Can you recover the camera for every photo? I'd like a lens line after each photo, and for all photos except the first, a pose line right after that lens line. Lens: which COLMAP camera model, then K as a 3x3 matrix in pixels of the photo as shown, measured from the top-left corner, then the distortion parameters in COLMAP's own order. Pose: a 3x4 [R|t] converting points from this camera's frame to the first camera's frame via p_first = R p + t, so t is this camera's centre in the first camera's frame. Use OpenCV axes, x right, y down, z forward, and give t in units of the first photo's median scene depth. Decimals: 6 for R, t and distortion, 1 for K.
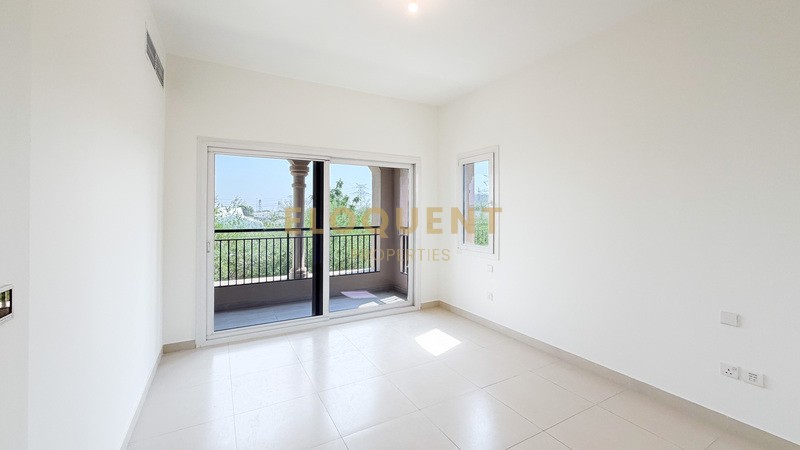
lens RADIAL K [[322.8, 0, 393.1], [0, 322.8, 209.0], [0, 0, 1]] dist [0.001961, 0.000030]
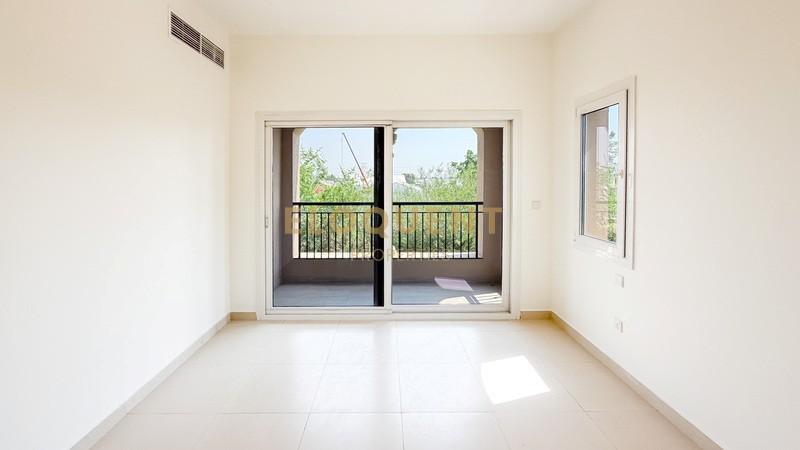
lens RADIAL K [[330.9, 0, 398.1], [0, 330.9, 183.2], [0, 0, 1]] dist [0.001934, 0.000072]
pose [[0.876597, 0.000814, -0.481225, 0.235558], [0.008907, 0.999800, 0.017916, -0.014013], [0.481143, -0.019992, 0.876414, 0.253483]]
